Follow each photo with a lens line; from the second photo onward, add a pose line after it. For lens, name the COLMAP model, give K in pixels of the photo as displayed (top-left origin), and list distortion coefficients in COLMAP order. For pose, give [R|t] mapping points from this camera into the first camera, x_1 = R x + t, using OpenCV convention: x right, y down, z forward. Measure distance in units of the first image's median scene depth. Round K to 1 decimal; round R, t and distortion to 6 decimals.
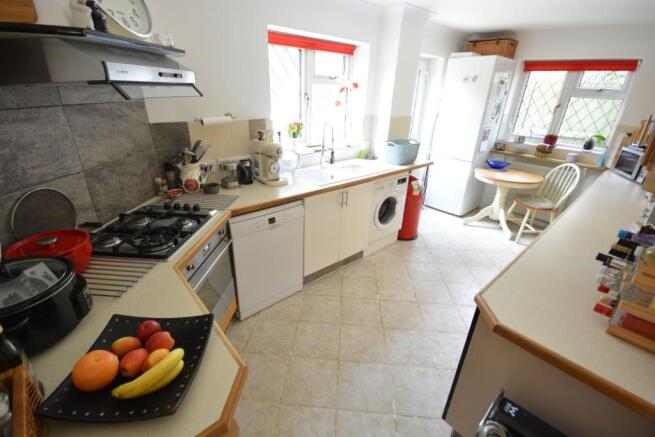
lens RADIAL K [[288.6, 0, 327.5], [0, 288.6, 218.5], [0, 0, 1]] dist [0.000109, 0.000087]
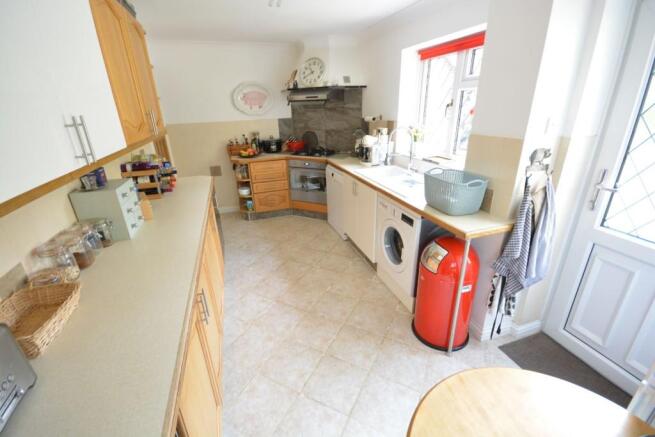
lens RADIAL K [[288.6, 0, 327.5], [0, 288.6, 218.5], [0, 0, 1]] dist [0.000109, 0.000087]
pose [[-0.406457, 0.318114, -0.856502, 1.655442], [-0.357494, 0.807322, 0.469498, -0.695402], [0.840827, 0.497025, -0.214418, 1.756975]]
